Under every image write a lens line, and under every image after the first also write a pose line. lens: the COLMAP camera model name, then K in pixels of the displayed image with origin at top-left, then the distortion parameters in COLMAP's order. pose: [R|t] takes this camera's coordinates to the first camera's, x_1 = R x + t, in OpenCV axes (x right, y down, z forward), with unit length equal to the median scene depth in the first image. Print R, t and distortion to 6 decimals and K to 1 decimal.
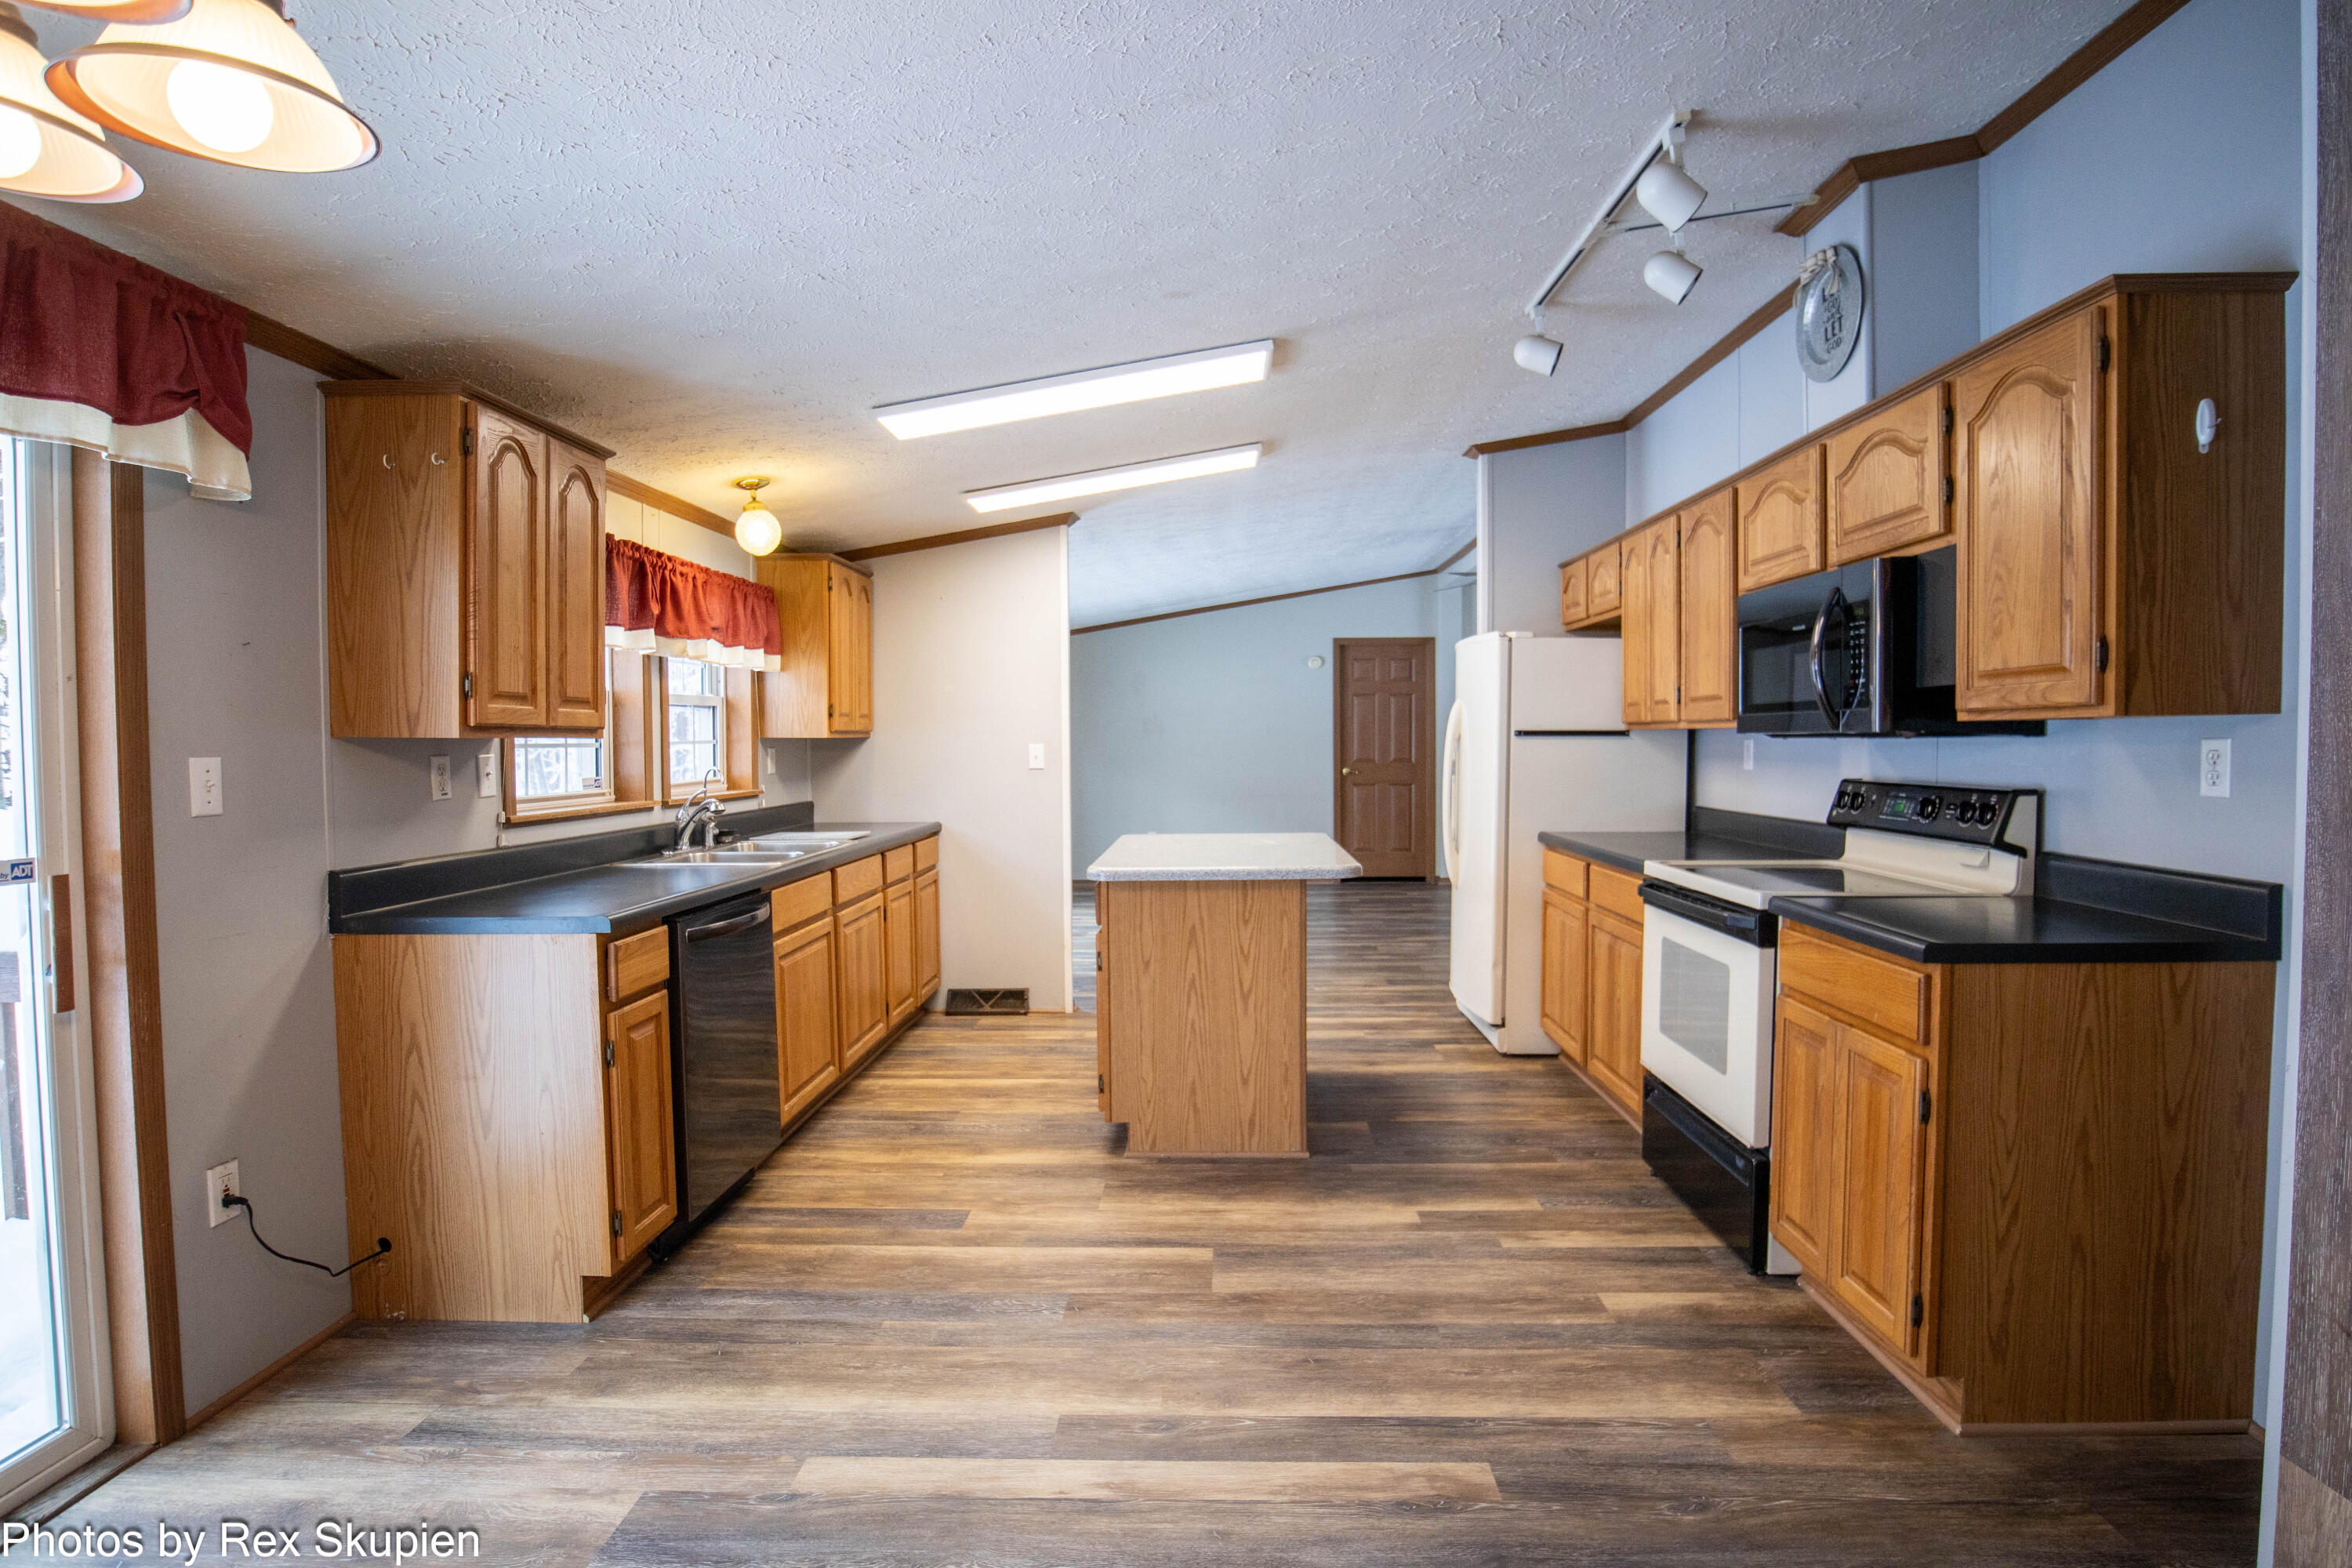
lens RADIAL K [[1201.3, 0, 1176.0], [0, 1201.3, 784.0], [0, 0, 1]] dist [-0.041556, 0.011144]
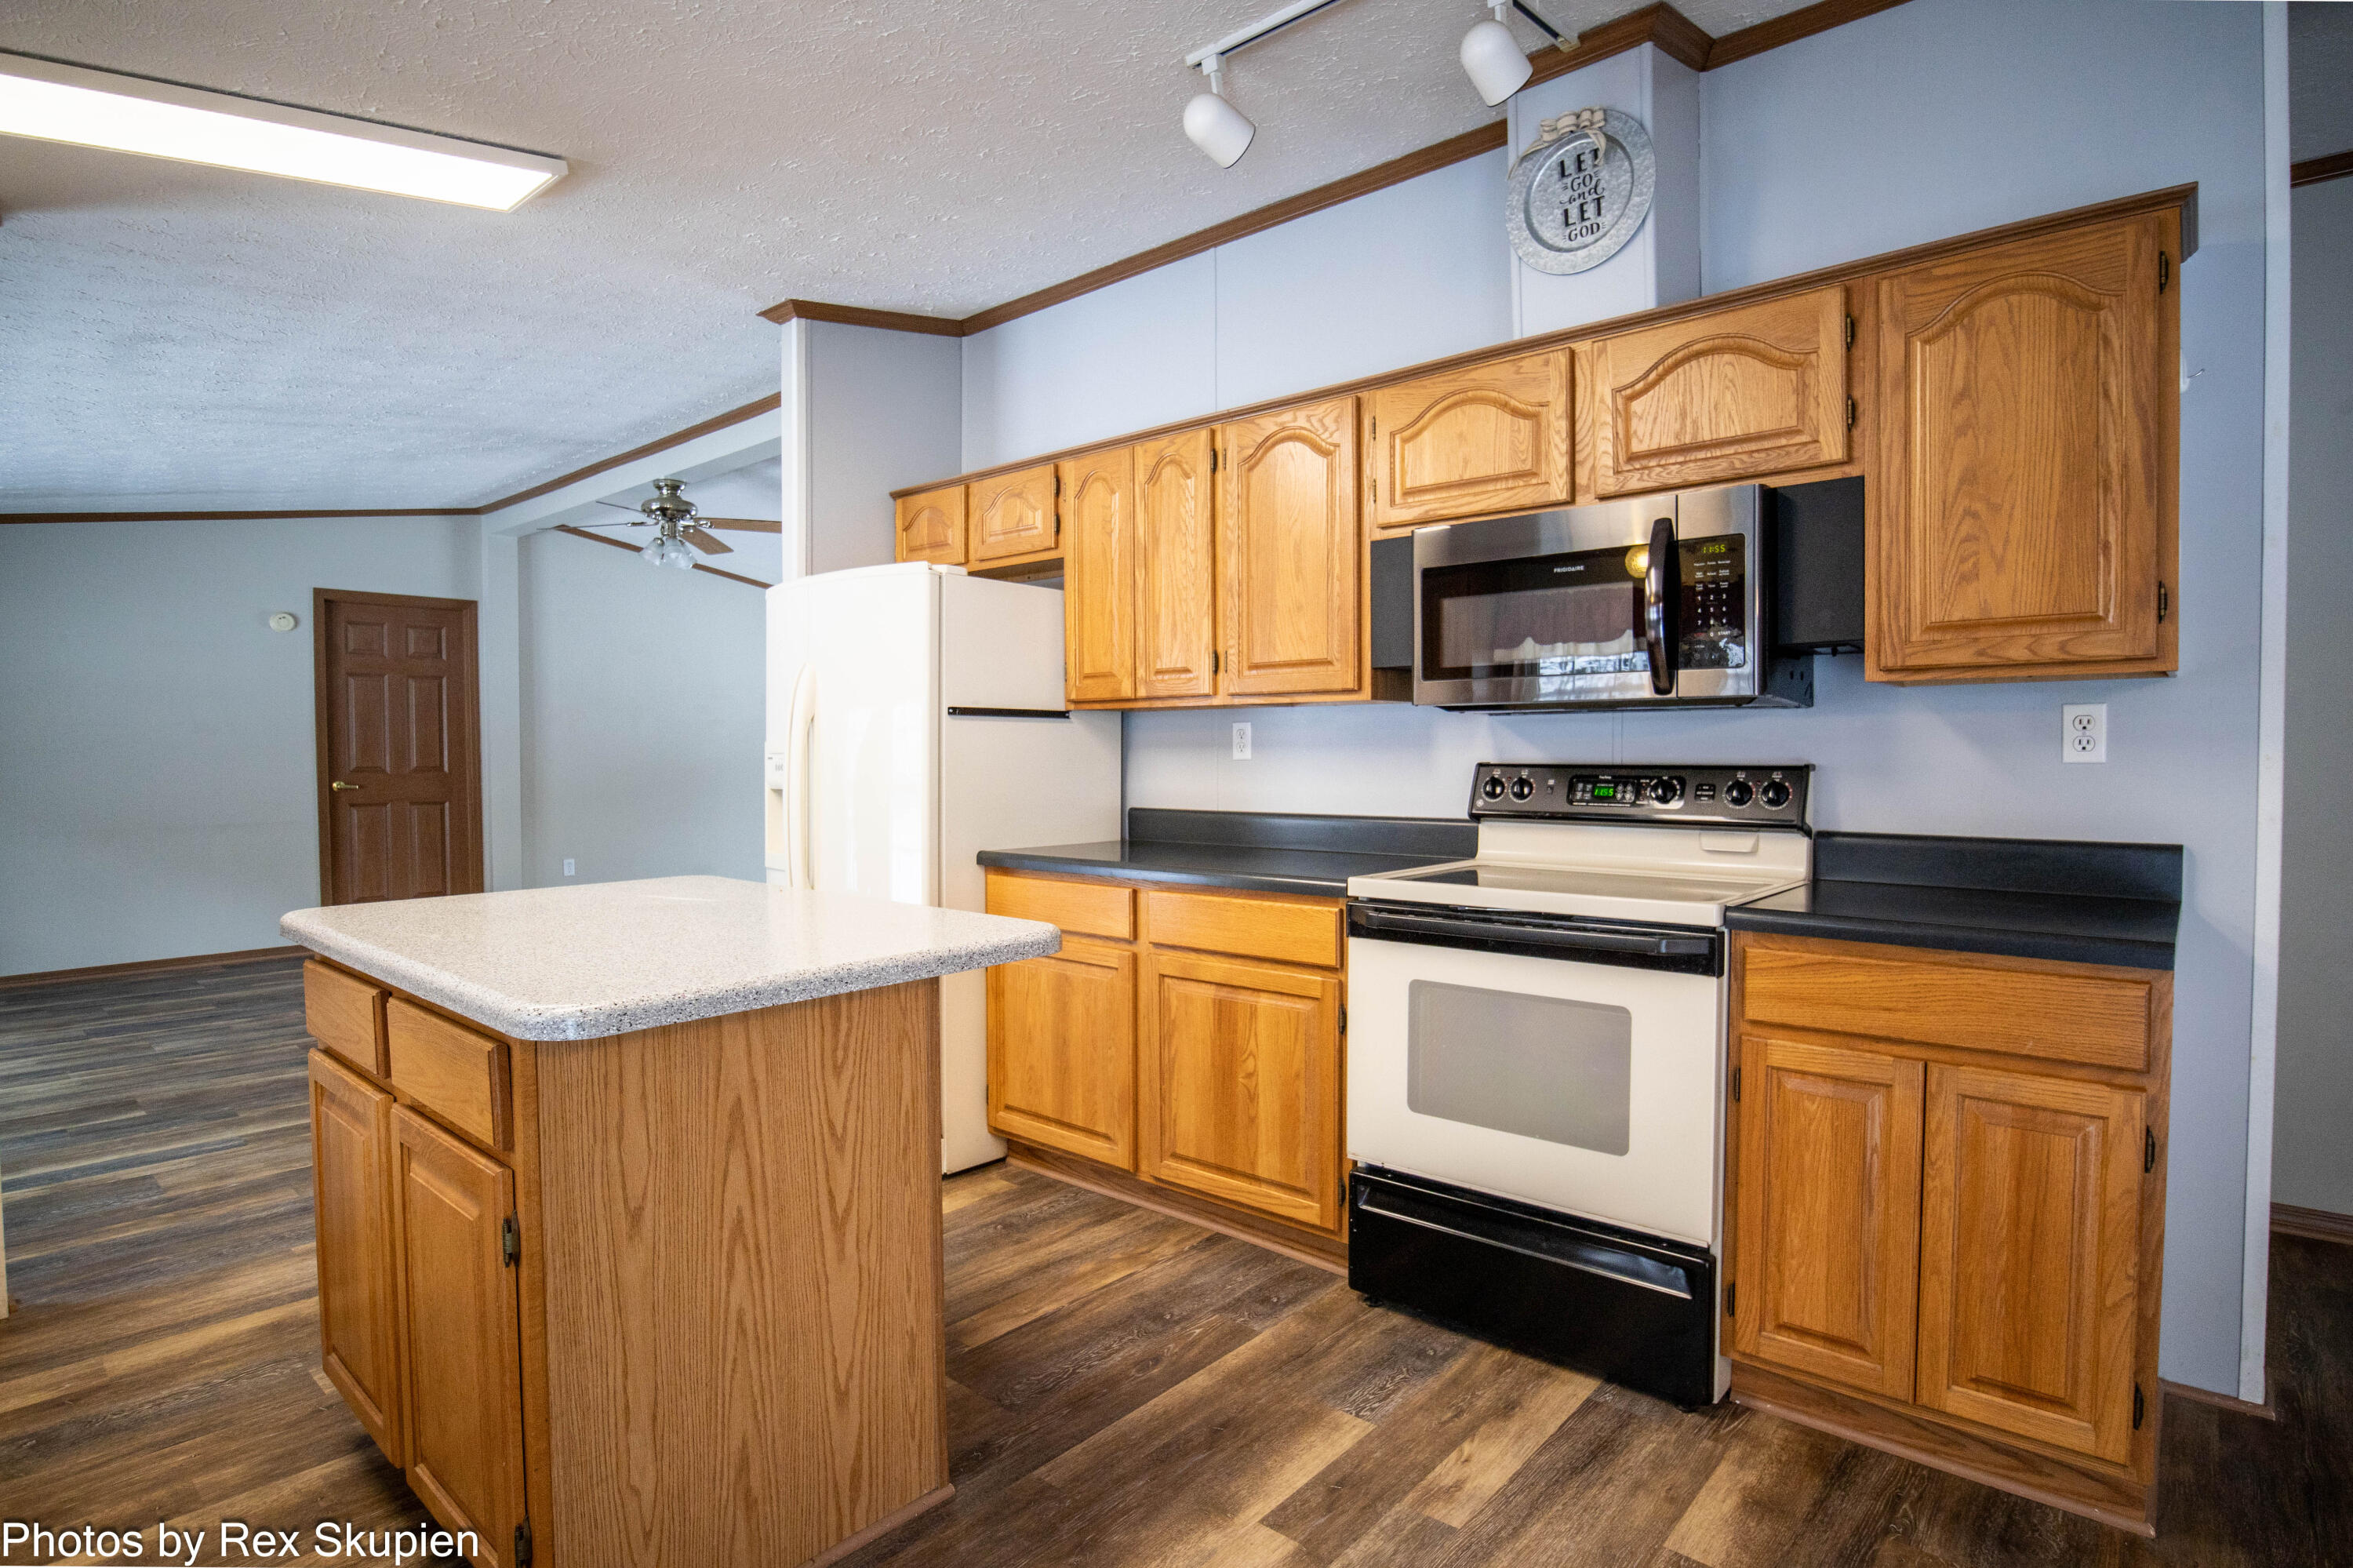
lens RADIAL K [[1201.8, 0, 1176.5], [0, 1201.8, 784.0], [0, 0, 1]] dist [-0.041556, 0.011144]
pose [[0.627705, -0.016757, 0.778271, -0.234216], [0.027421, 0.999624, -0.000593, 0.005315], [-0.777969, 0.021713, 0.627928, 0.612770]]
